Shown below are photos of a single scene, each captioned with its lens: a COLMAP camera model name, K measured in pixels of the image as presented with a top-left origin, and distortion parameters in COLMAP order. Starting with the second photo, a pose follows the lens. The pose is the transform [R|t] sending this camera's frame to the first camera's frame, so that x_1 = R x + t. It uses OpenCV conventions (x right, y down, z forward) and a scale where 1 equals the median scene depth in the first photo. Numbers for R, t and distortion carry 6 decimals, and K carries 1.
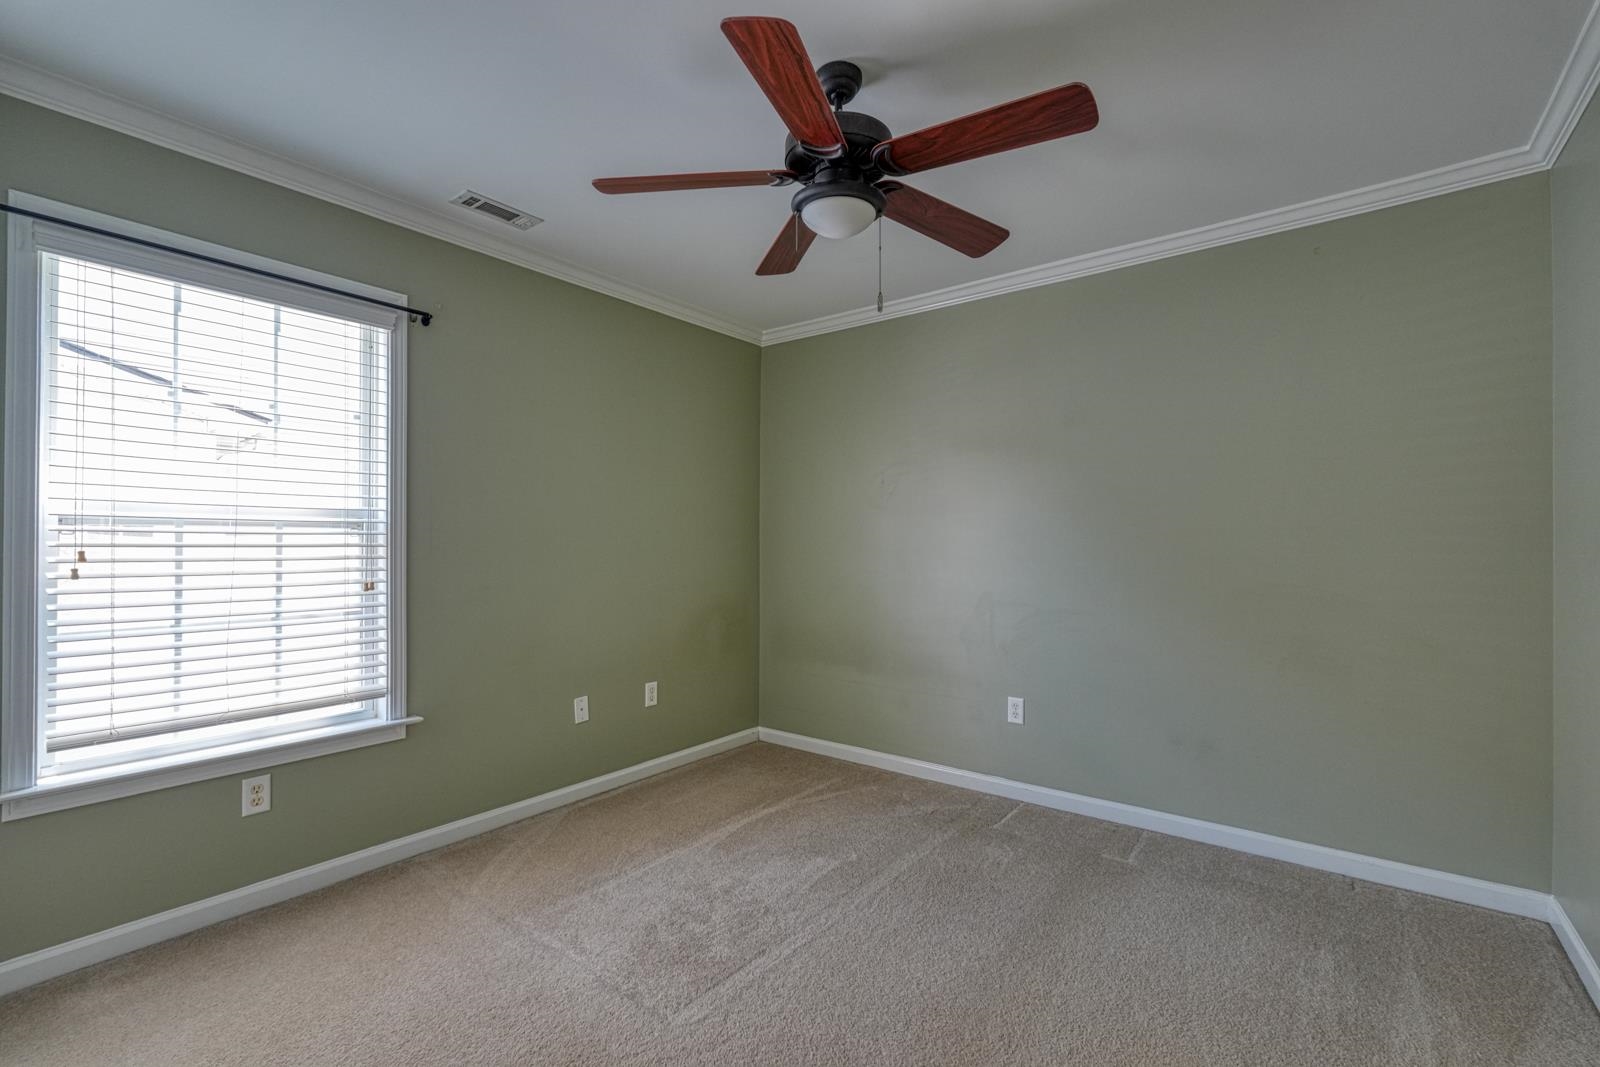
lens RADIAL K [[701.4, 0, 796.6], [0, 701.4, 534.5], [0, 0, 1]] dist [-0.000258, 0.001384]
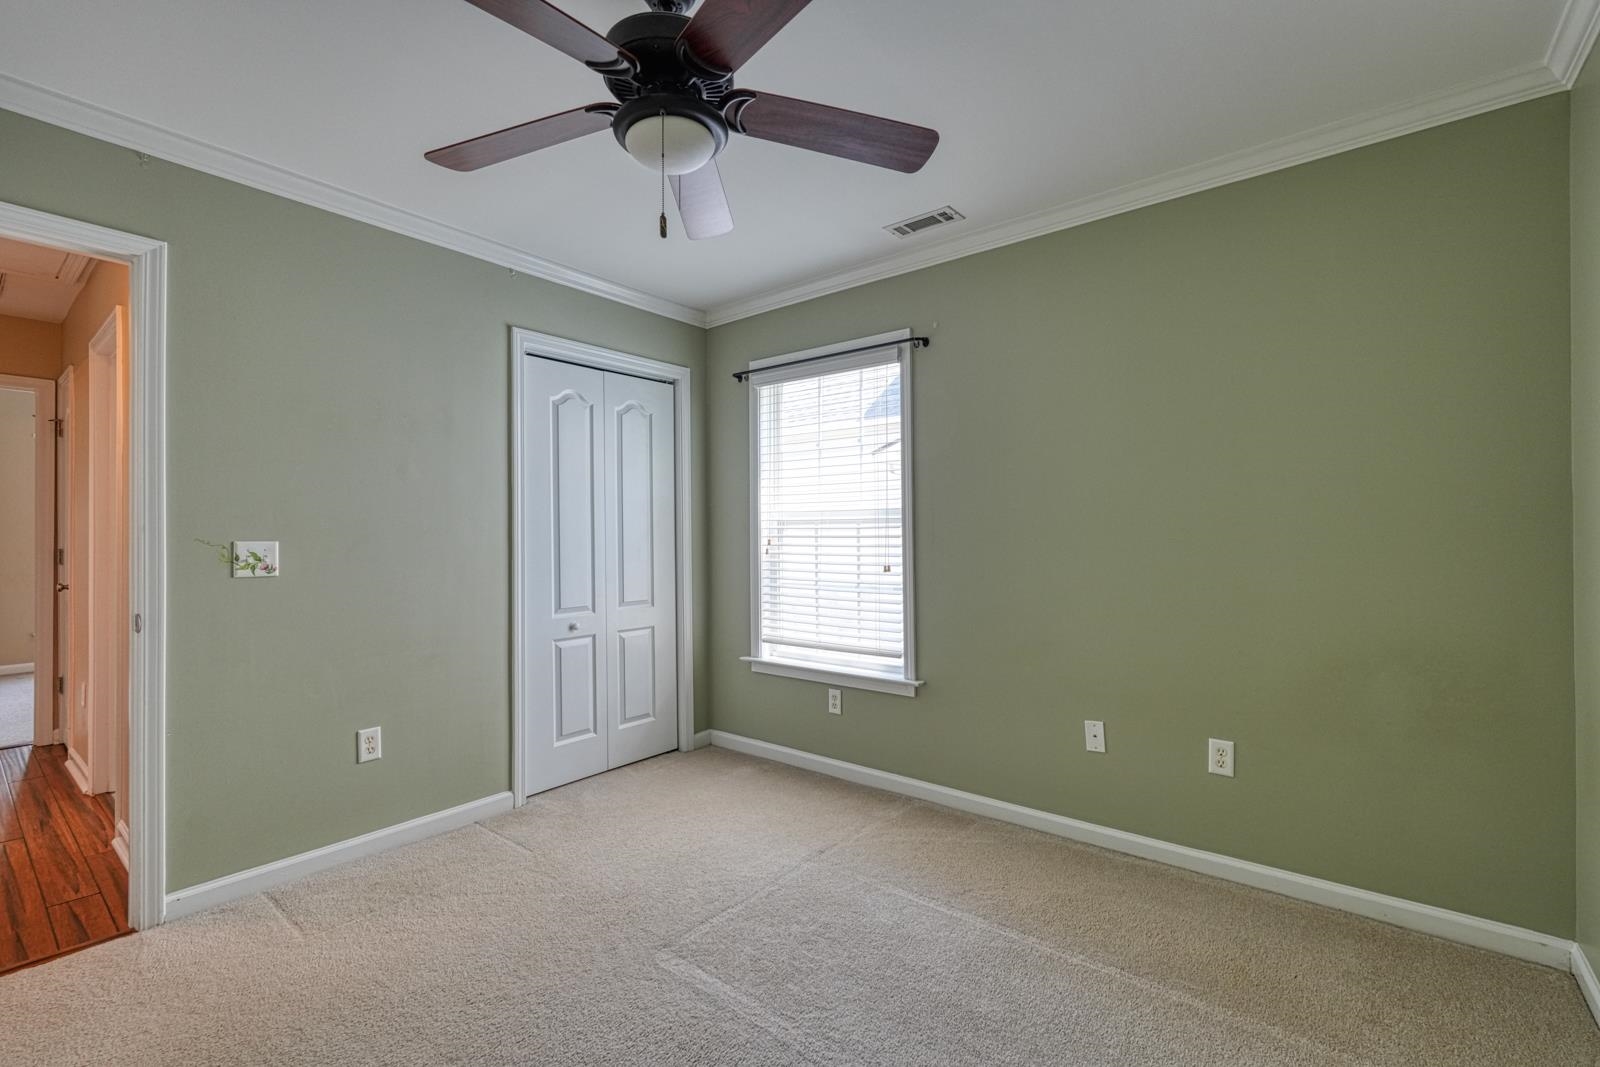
lens RADIAL K [[701.4, 0, 804.0], [0, 701.4, 532.5], [0, 0, 1]] dist [-0.000258, 0.001384]
pose [[-0.015697, -0.005843, -0.999860, 0.675216], [0.014597, 0.999875, -0.006072, 0.014009], [0.999770, -0.014690, -0.015610, 0.871935]]
